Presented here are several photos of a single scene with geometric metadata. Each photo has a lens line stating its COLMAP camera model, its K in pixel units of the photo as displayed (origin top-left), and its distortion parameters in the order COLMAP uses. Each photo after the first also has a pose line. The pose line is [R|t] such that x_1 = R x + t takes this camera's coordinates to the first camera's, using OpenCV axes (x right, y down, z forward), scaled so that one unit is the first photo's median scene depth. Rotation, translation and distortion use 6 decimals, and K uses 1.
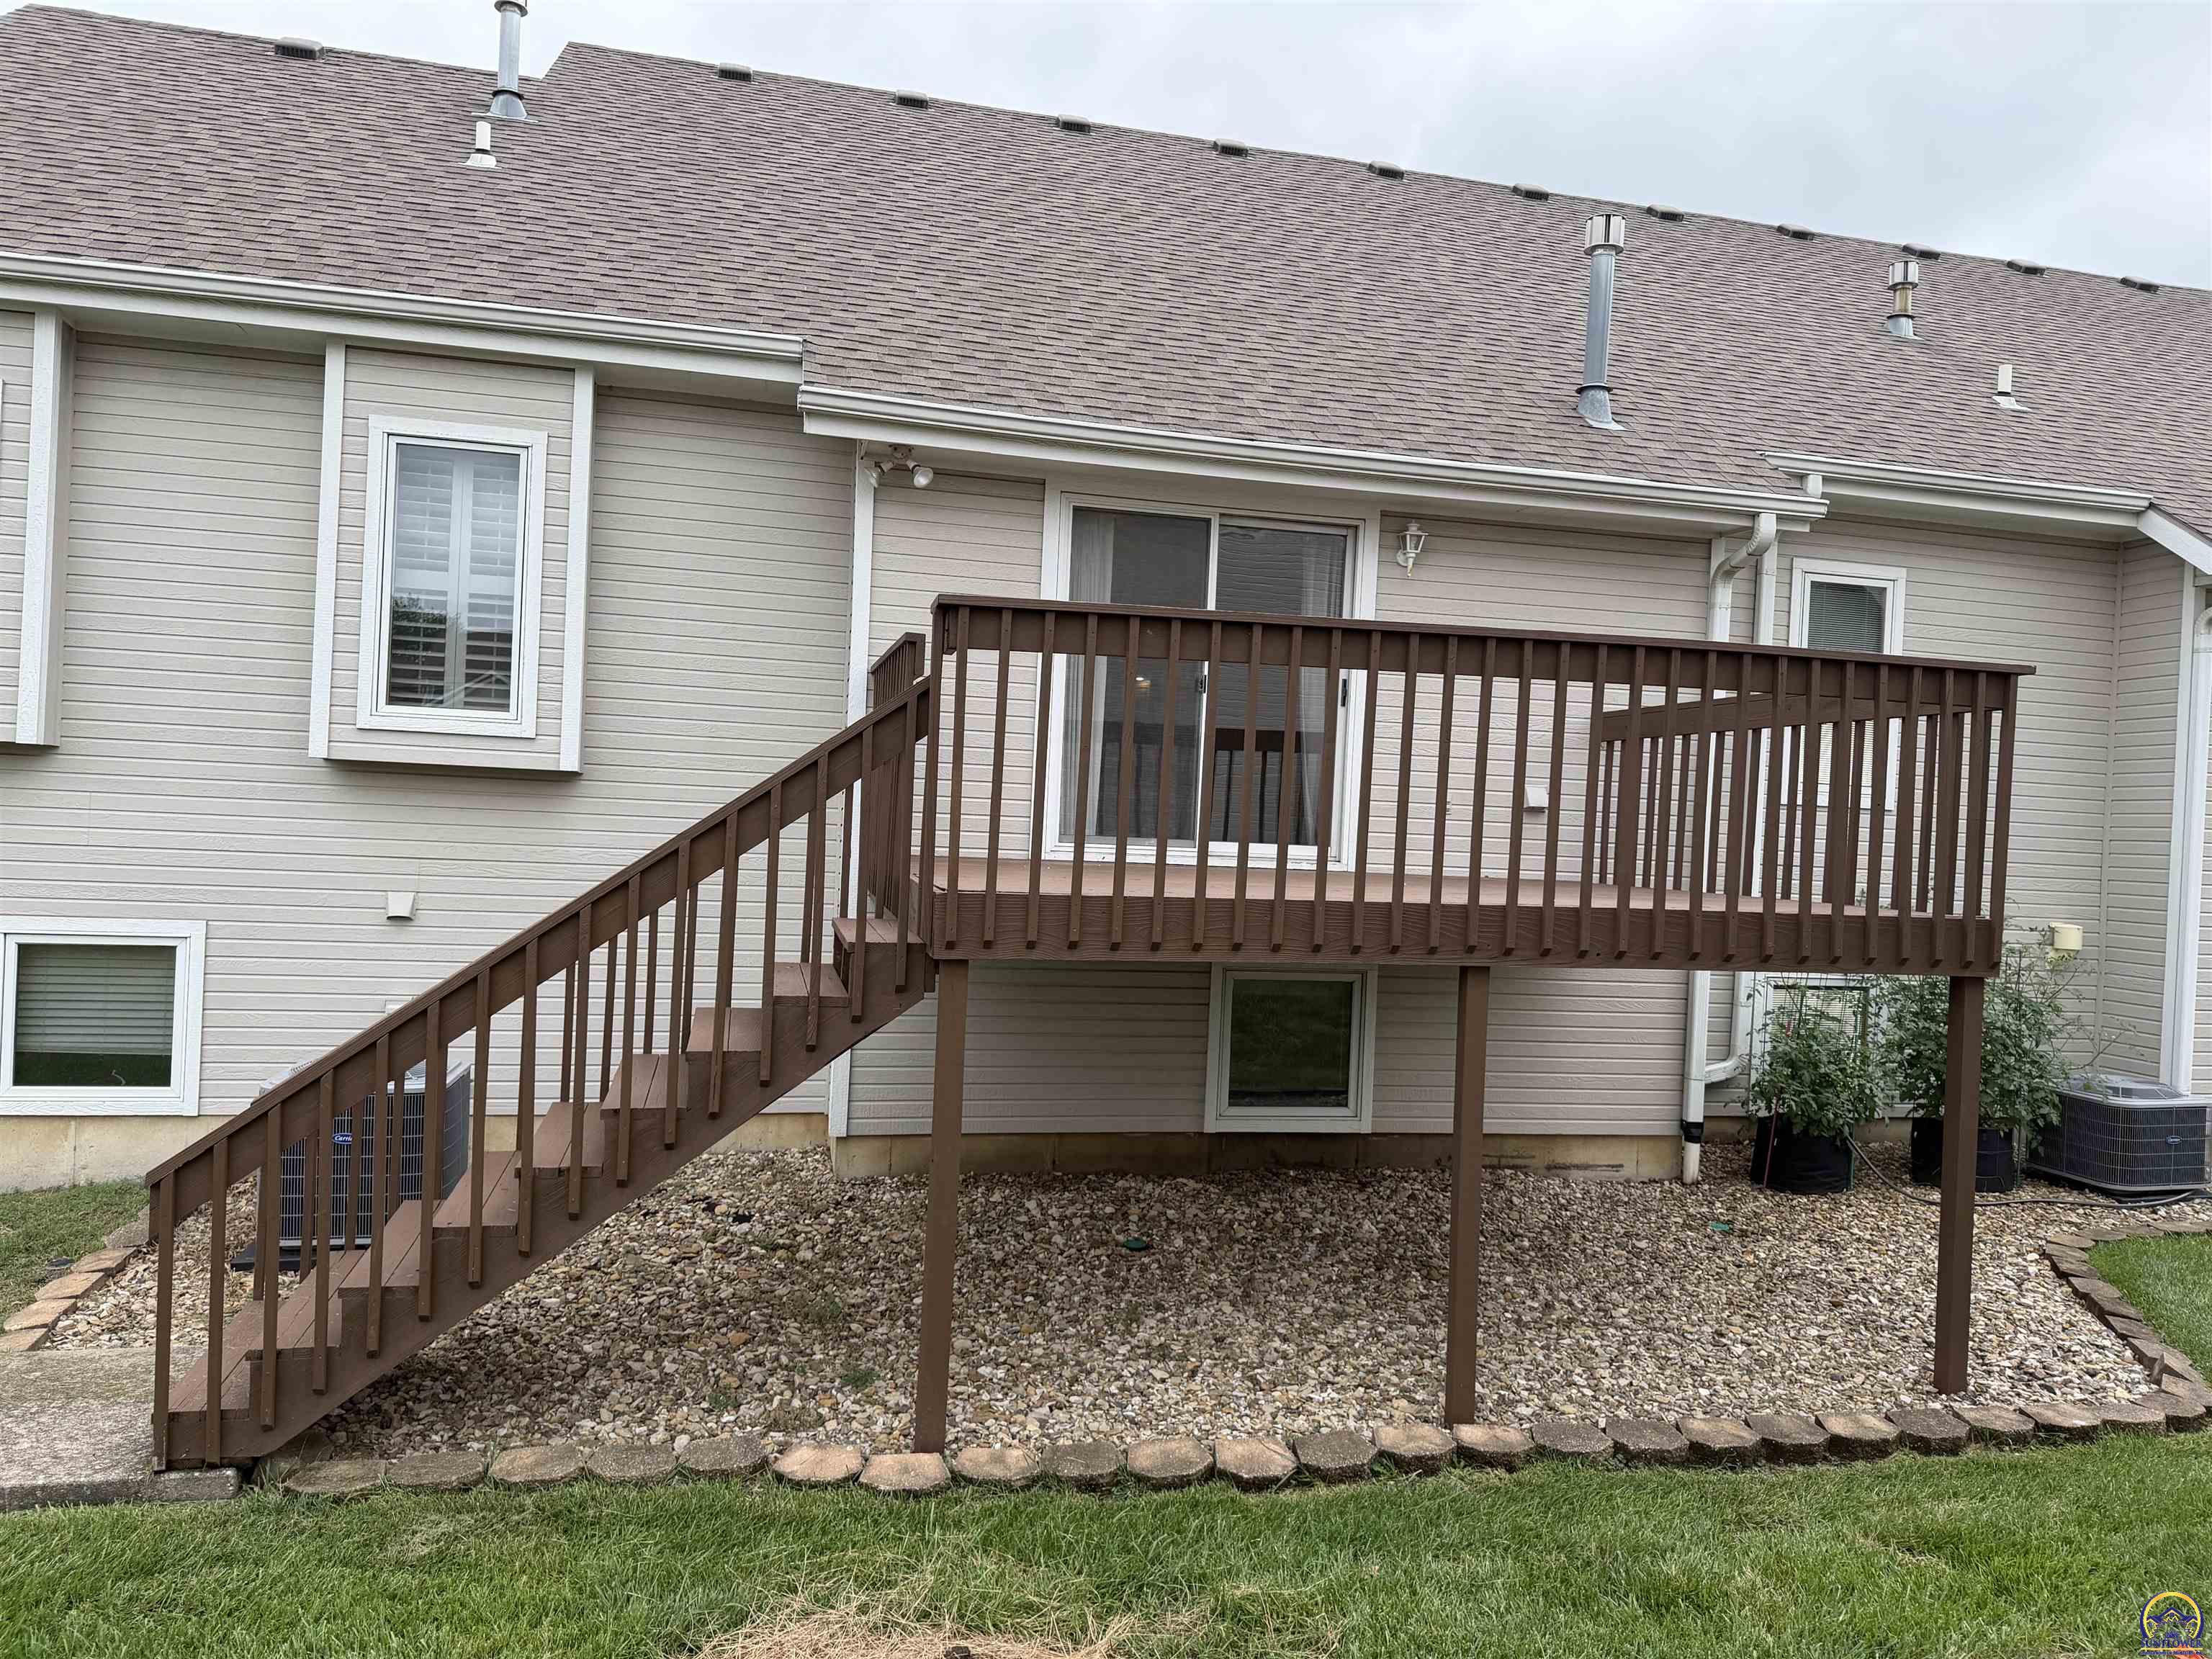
lens RADIAL K [[1553.3, 0, 1106.0], [0, 1553.3, 829.5], [0, 0, 1]] dist [0.111587, -0.170550]
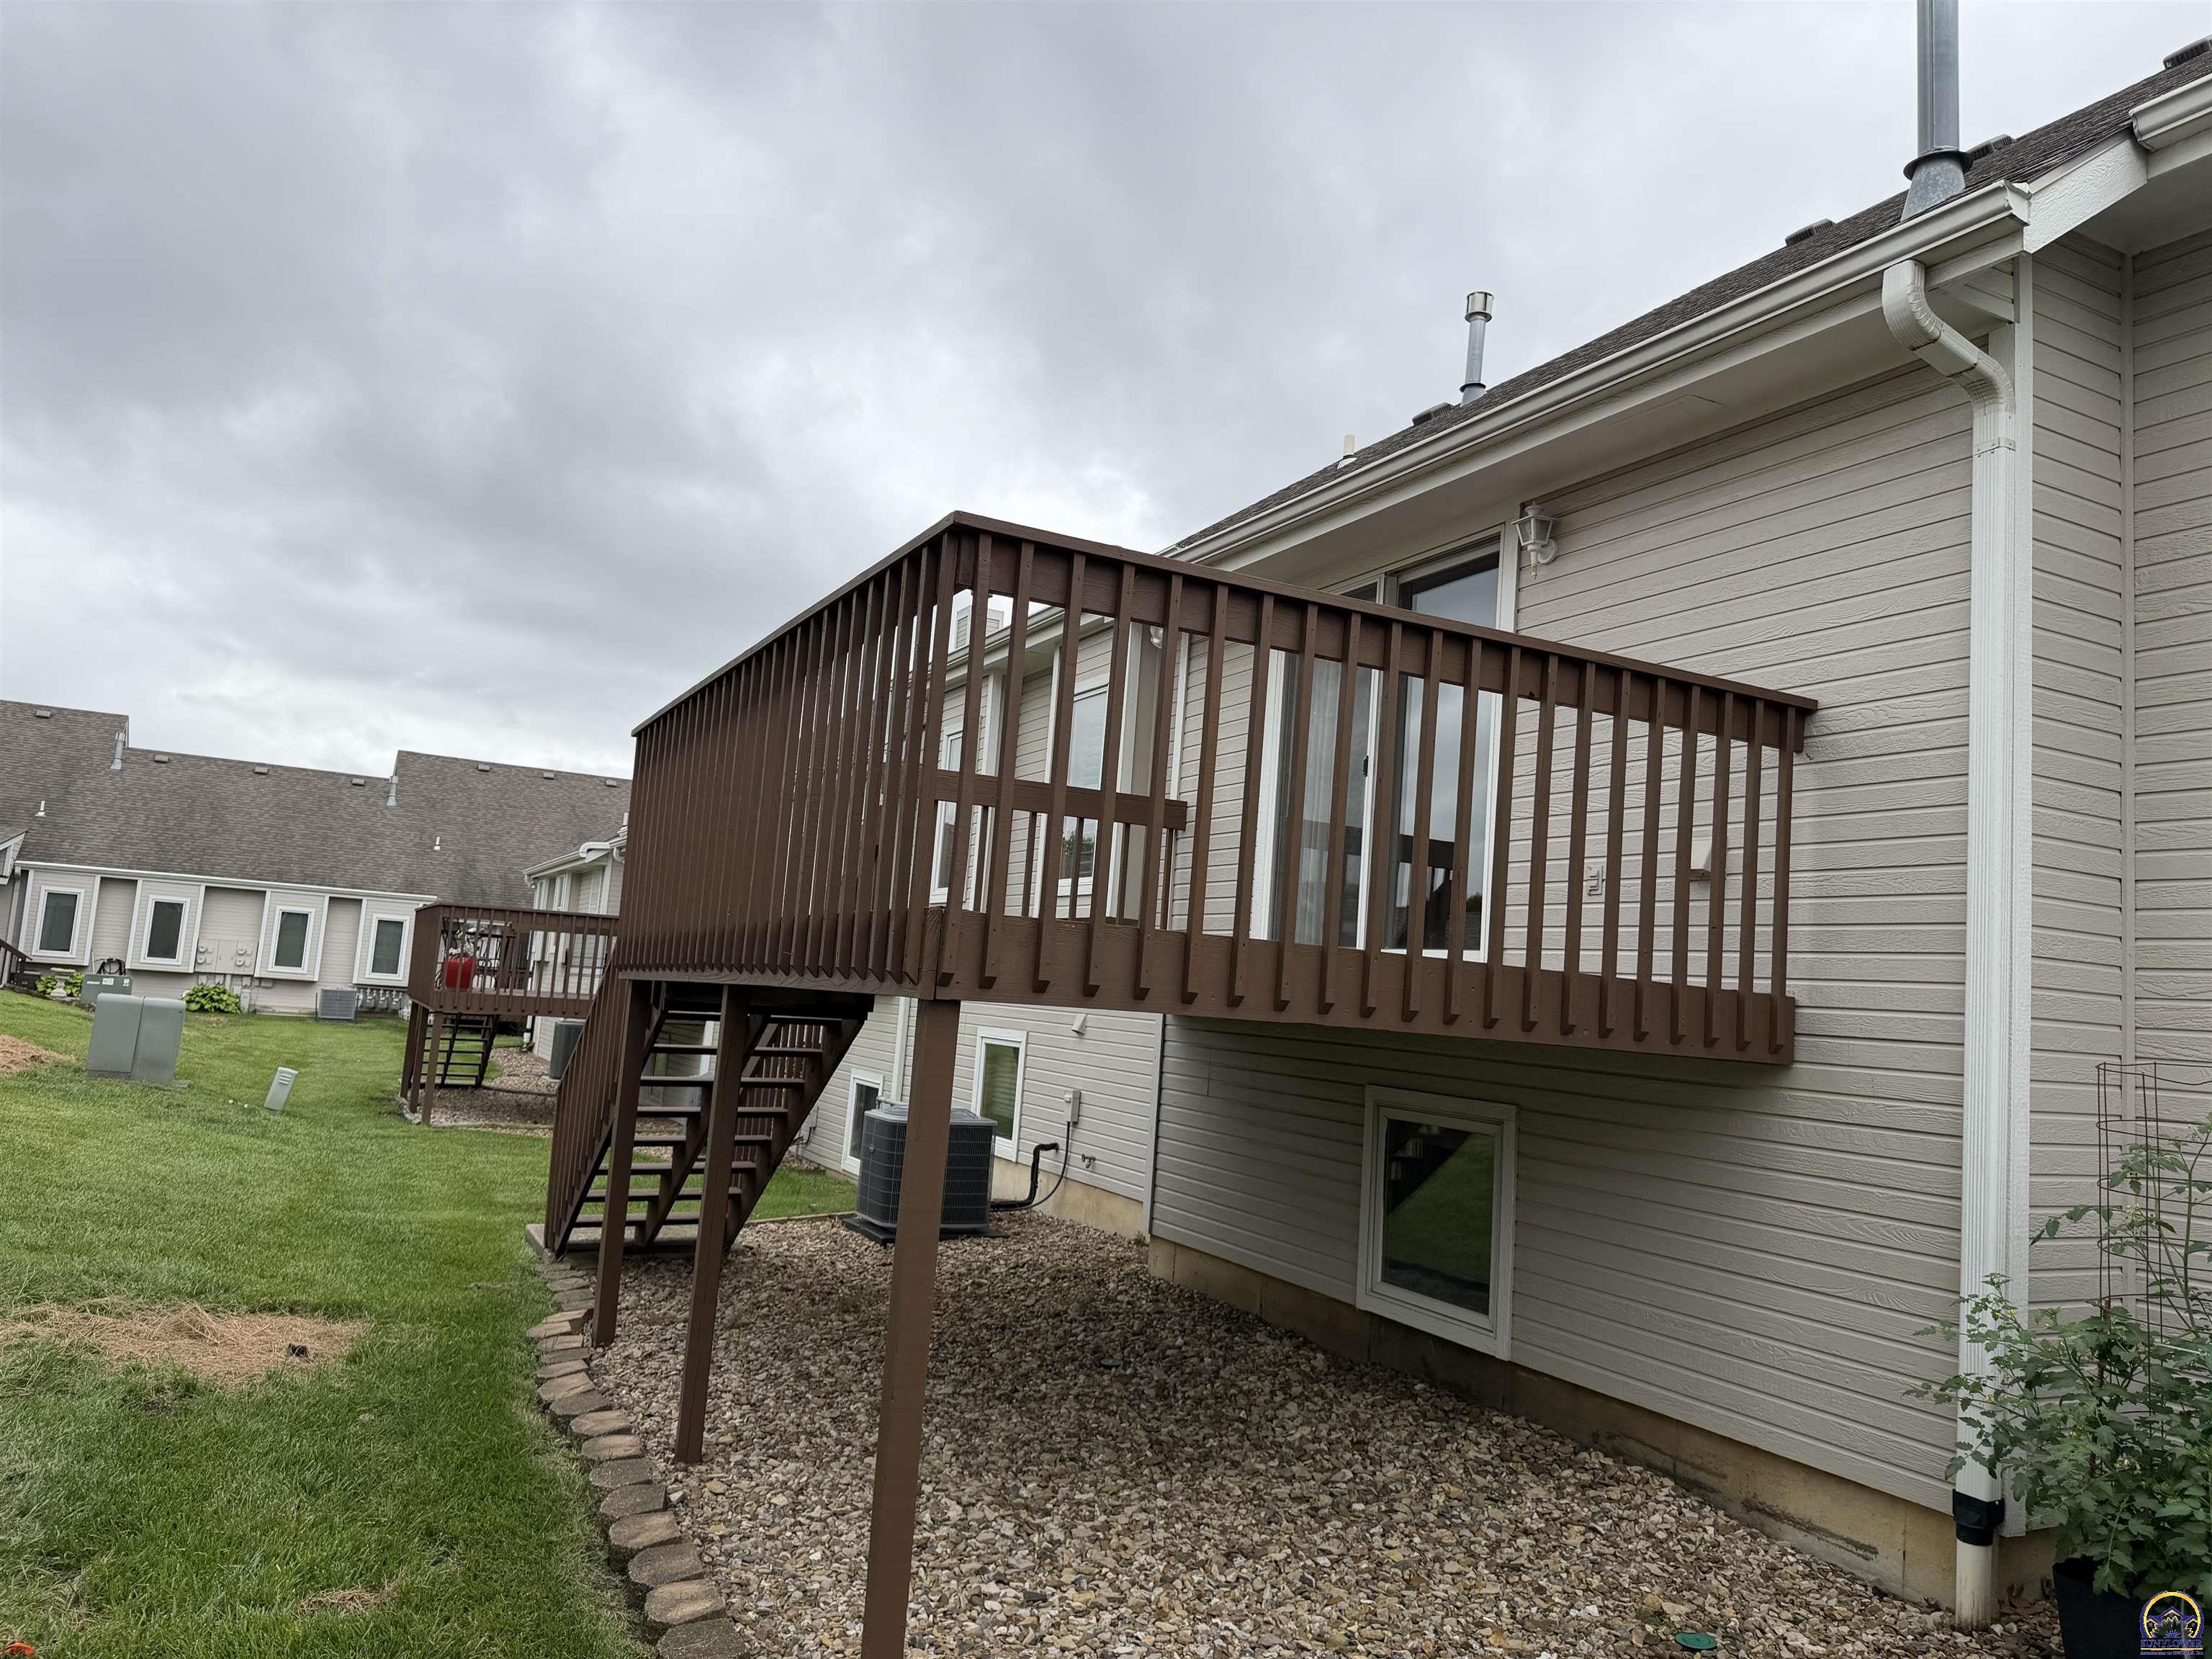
lens RADIAL K [[1609.8, 0, 1106.0], [0, 1609.8, 829.5], [0, 0, 1]] dist [-0.047332, 0.000511]
pose [[0.235642, -0.129785, -0.963135, 0.842860], [-0.096652, 0.983000, -0.156109, 0.091880], [0.967022, 0.129874, 0.219092, 0.651677]]
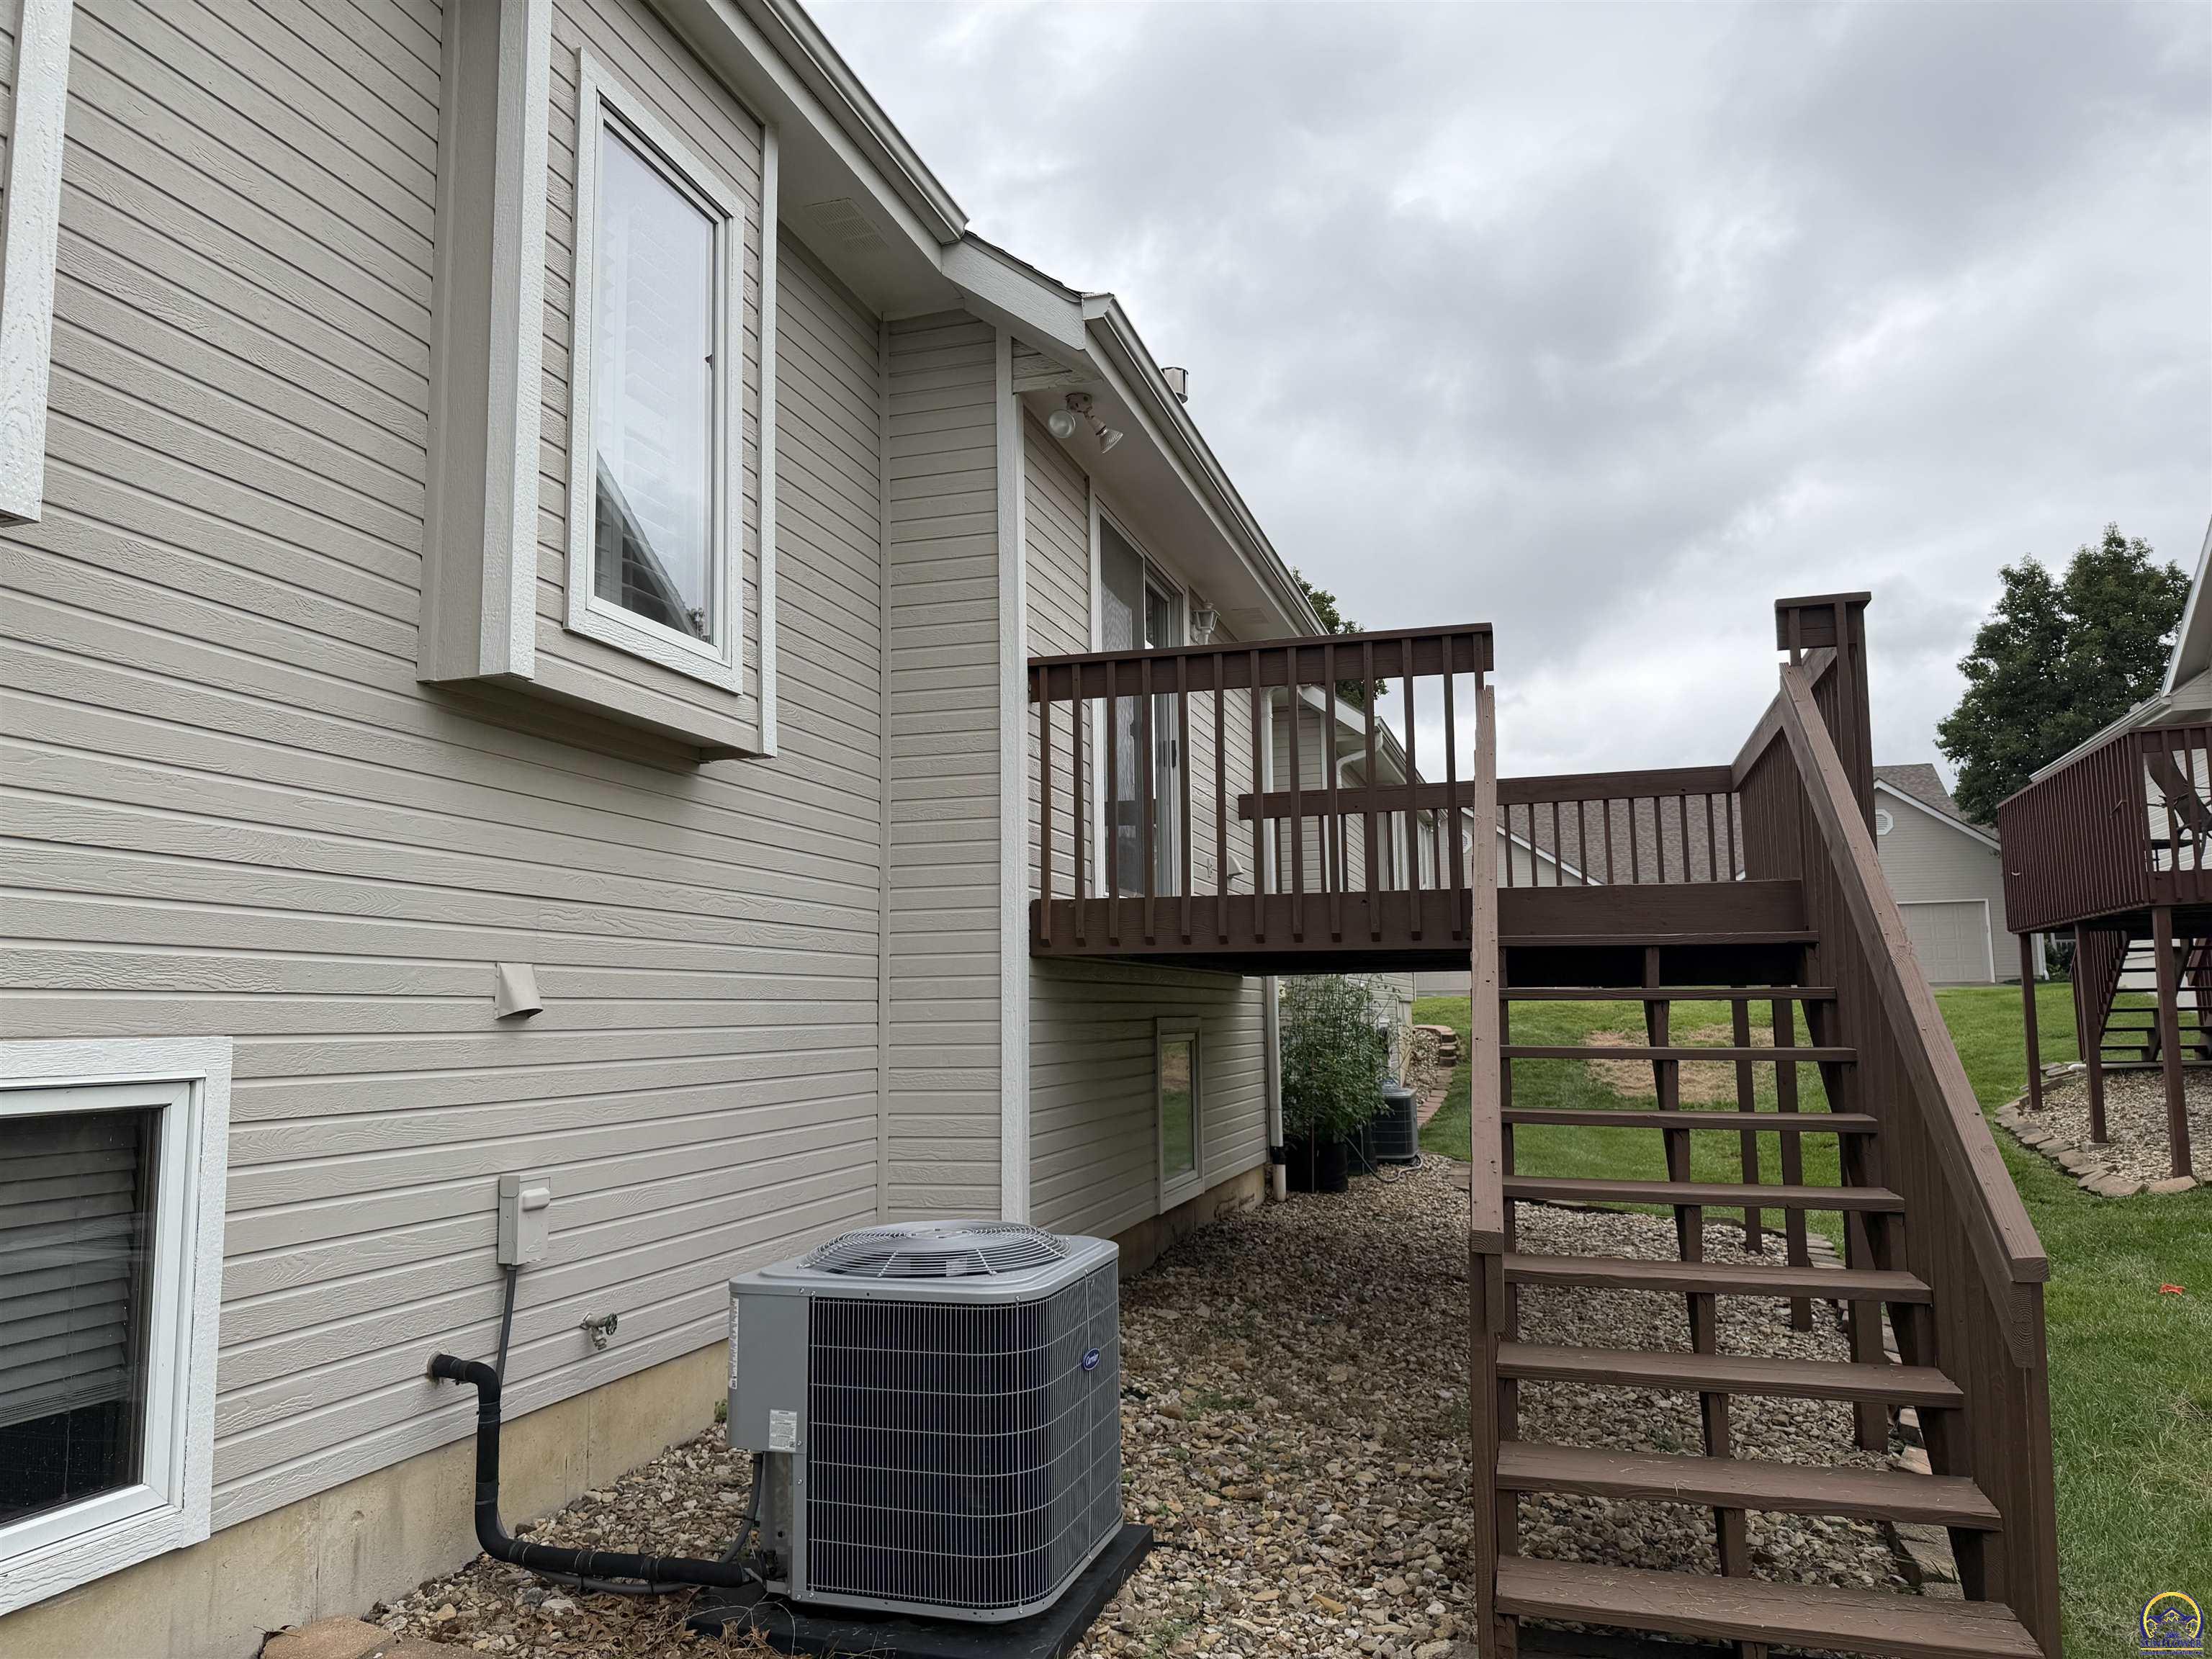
lens RADIAL K [[1553.3, 0, 1106.0], [0, 1553.3, 829.5], [0, 0, 1]] dist [0.111587, -0.170550]
pose [[0.490553, 0.055119, 0.869666, -0.759540], [0.026826, 0.996569, -0.078294, 0.039494], [-0.870998, 0.061737, 0.487392, 0.560492]]
